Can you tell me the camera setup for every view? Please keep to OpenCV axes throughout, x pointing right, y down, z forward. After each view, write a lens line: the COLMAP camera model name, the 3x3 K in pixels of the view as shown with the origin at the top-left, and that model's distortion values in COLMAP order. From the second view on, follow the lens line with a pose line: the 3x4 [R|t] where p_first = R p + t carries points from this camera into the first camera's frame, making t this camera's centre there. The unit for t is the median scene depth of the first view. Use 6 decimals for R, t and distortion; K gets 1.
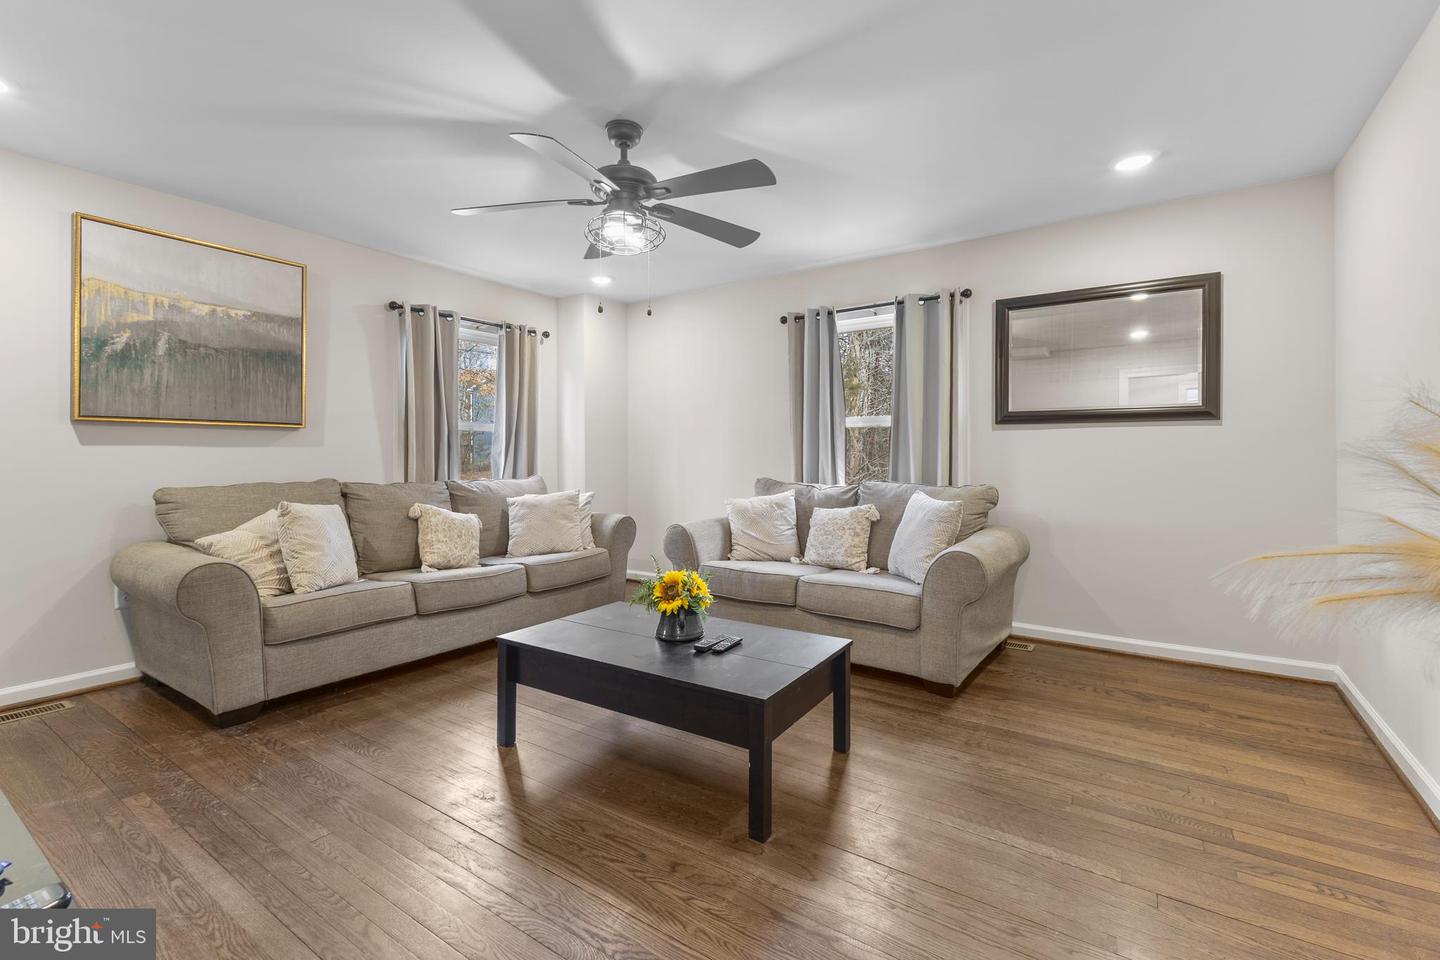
lens RADIAL K [[628.3, 0, 717.4], [0, 628.3, 458.7], [0, 0, 1]] dist [0.011562, -0.001740]
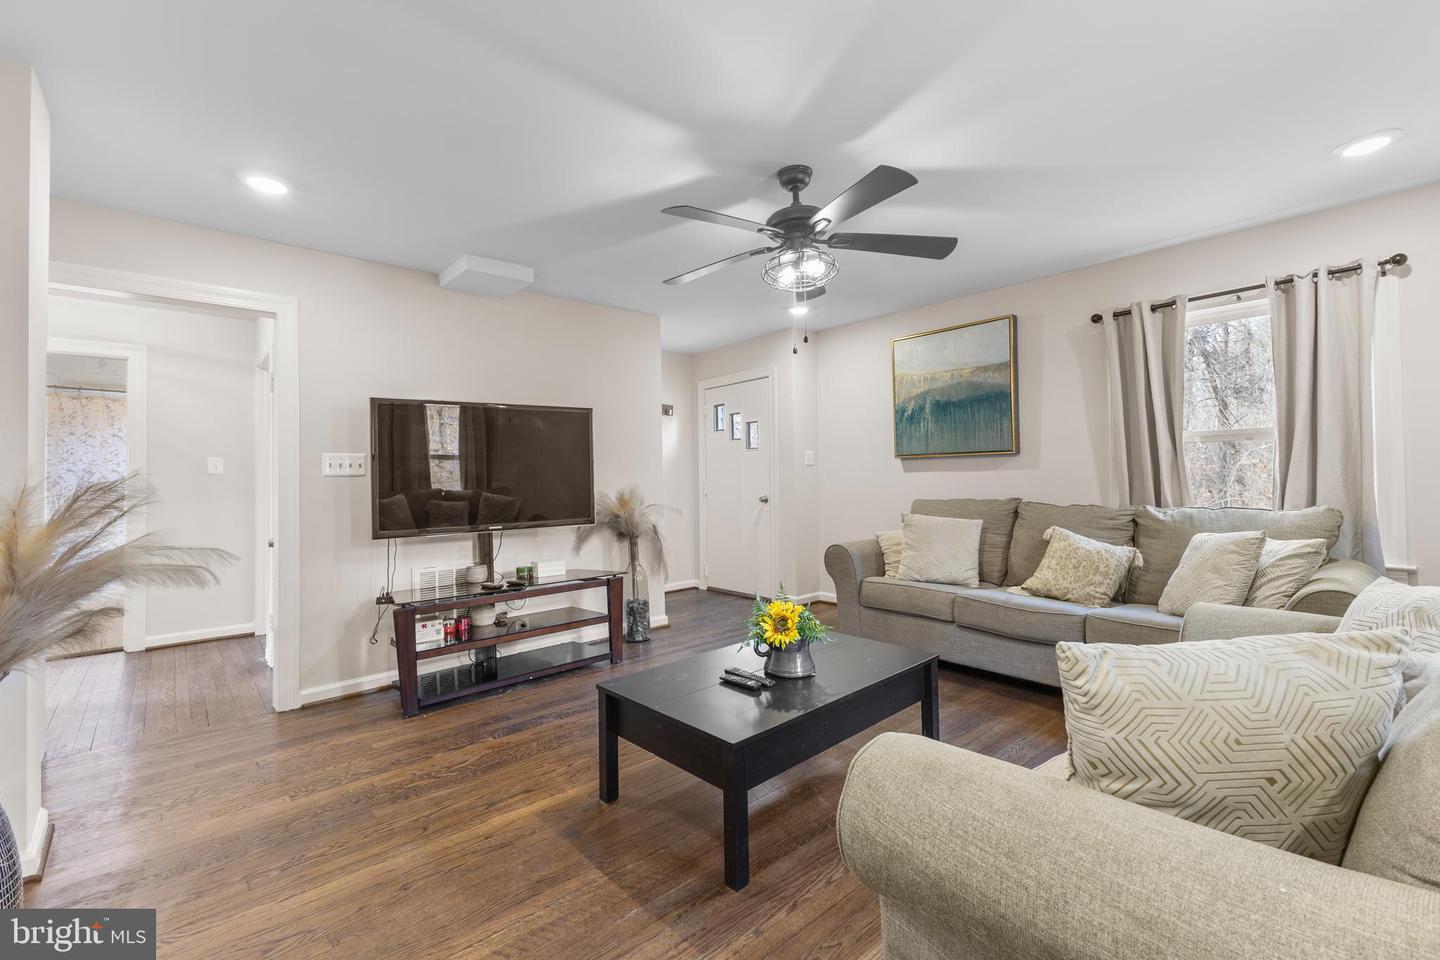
lens RADIAL K [[628.3, 0, 727.3], [0, 628.3, 470.2], [0, 0, 1]] dist [0.011562, -0.001740]
pose [[-0.238345, -0.011074, -0.971118, 0.635625], [0.010873, 0.999842, -0.014070, -0.008156], [0.971120, -0.013912, -0.238187, 0.801899]]
